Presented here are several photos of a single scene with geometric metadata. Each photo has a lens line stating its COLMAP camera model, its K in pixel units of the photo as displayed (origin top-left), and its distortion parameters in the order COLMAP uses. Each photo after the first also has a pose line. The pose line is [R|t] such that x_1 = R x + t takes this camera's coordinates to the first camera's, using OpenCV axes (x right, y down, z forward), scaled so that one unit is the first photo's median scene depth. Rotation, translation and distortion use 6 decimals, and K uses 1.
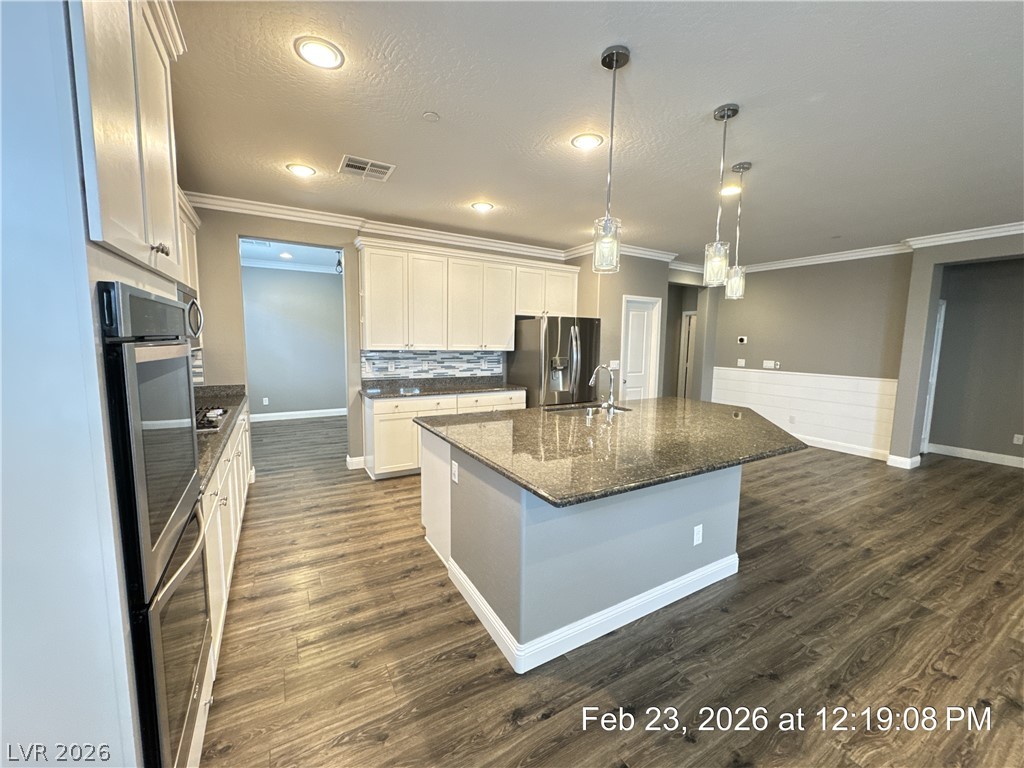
lens RADIAL K [[409.2, 0, 511.6], [0, 409.2, 379.7], [0, 0, 1]] dist [-0.003930, 0.000475]
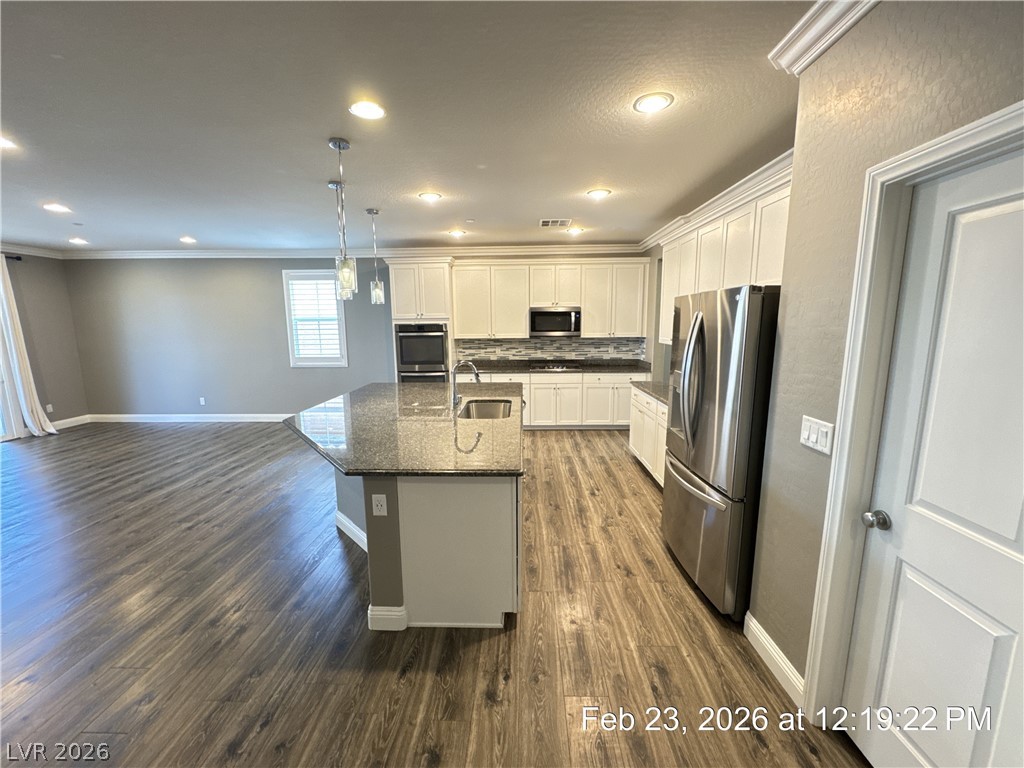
lens RADIAL K [[409.2, 0, 512.5], [0, 409.2, 383.2], [0, 0, 1]] dist [-0.003930, 0.000475]
pose [[-0.523776, 0.117476, -0.843717, 0.748449], [-0.084291, 0.978437, 0.188562, -0.133727], [0.847675, 0.169882, -0.502580, 1.182211]]
